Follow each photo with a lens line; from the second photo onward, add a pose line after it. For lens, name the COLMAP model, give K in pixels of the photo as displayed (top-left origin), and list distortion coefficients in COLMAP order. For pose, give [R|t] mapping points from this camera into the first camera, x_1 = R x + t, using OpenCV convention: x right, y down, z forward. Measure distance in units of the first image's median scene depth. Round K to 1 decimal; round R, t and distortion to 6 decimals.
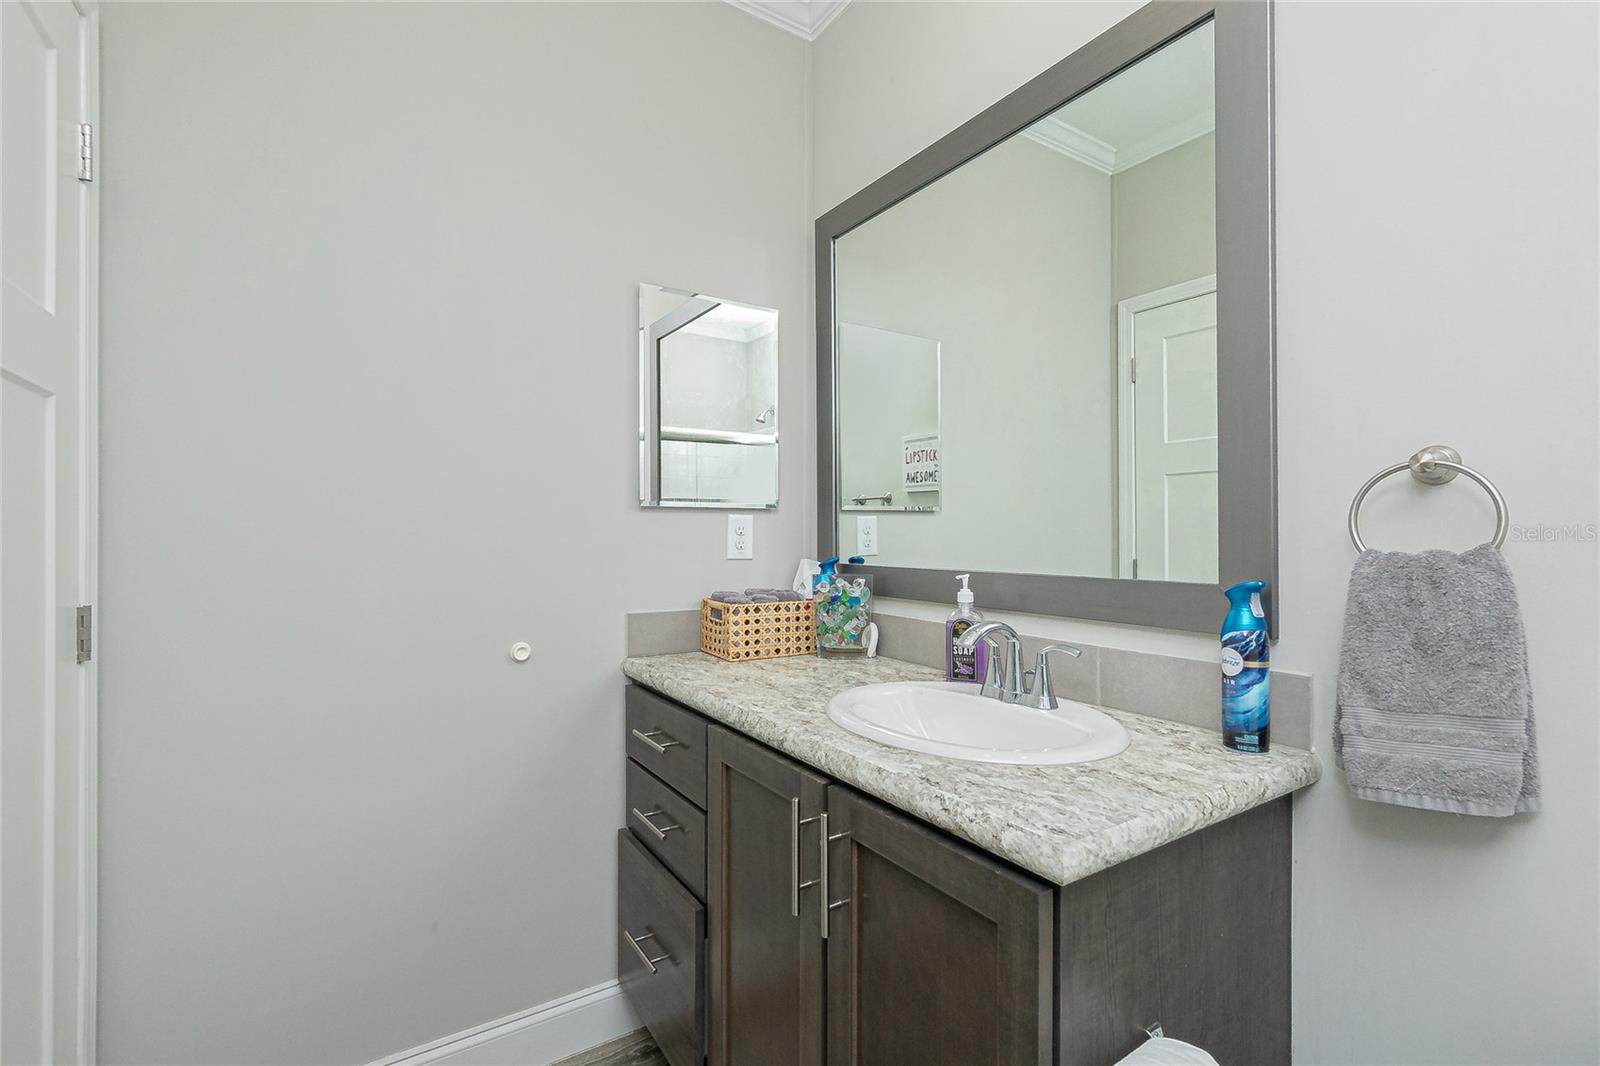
lens RADIAL K [[701.1, 0, 795.3], [0, 701.1, 530.5], [0, 0, 1]] dist [-0.001701, 0.001178]
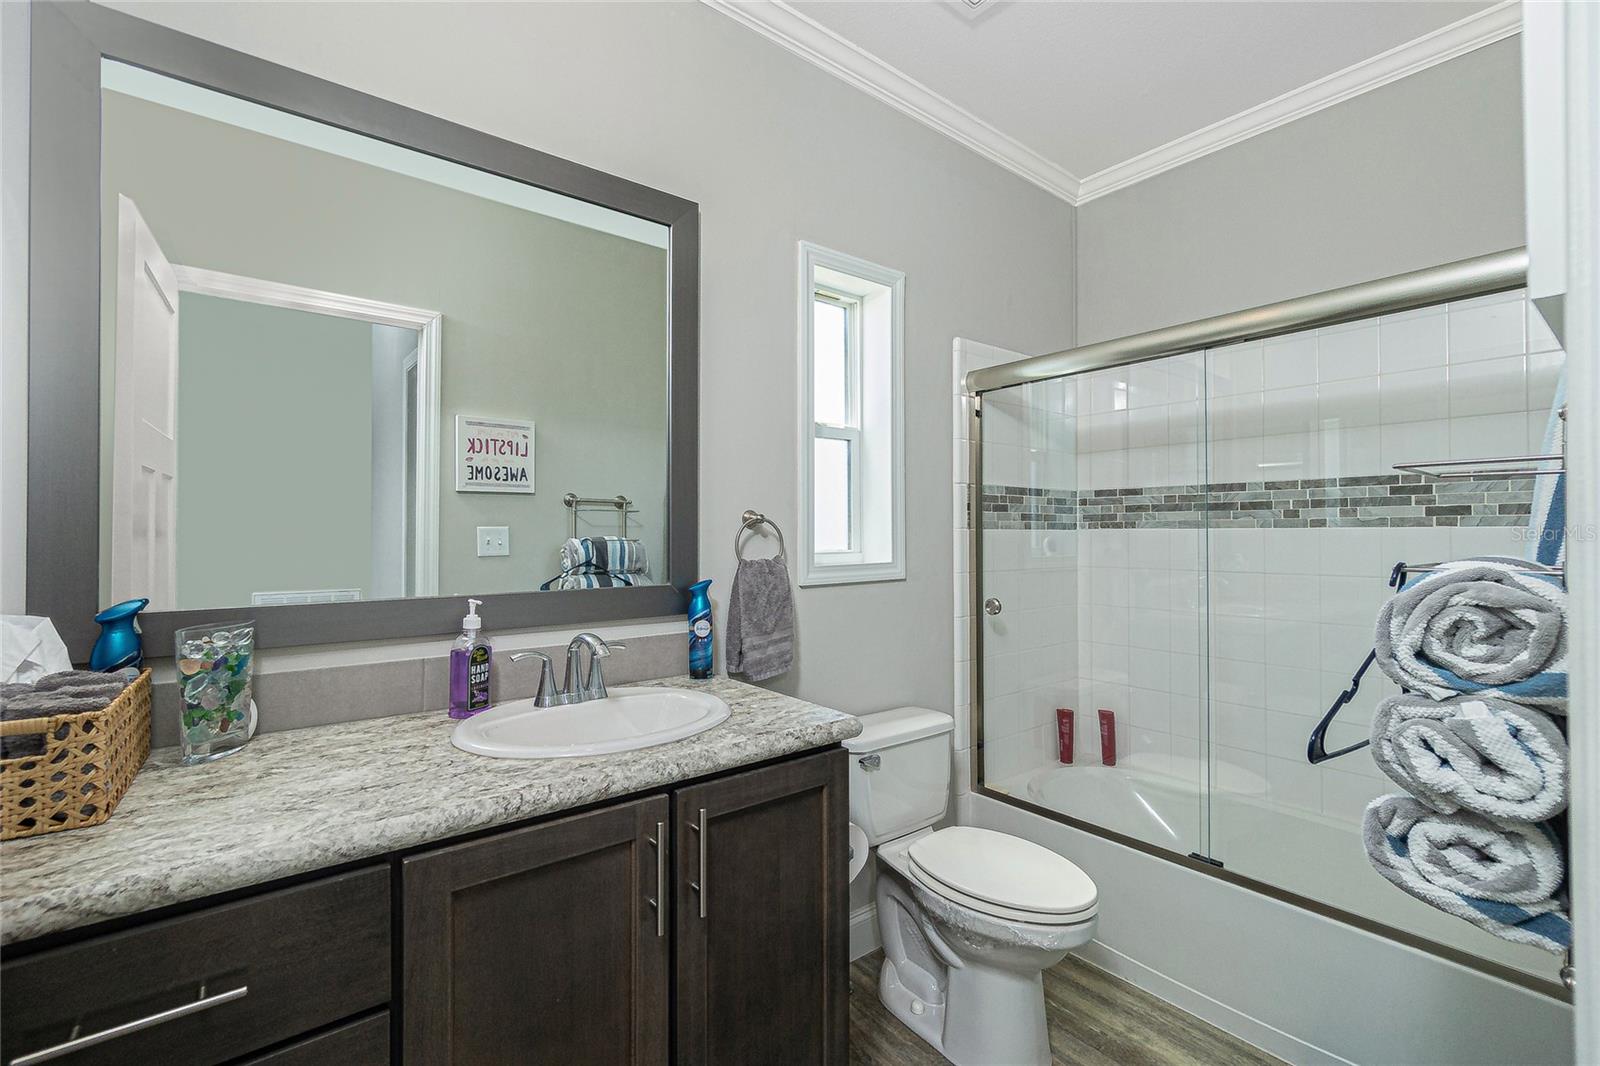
lens RADIAL K [[701.1, 0, 794.2], [0, 701.1, 529.2], [0, 0, 1]] dist [-0.001701, 0.001178]
pose [[-0.069679, -0.000836, 0.997569, -0.990527], [-0.005201, 0.999986, 0.000474, -0.048941], [-0.997556, -0.005155, -0.069683, 0.827607]]
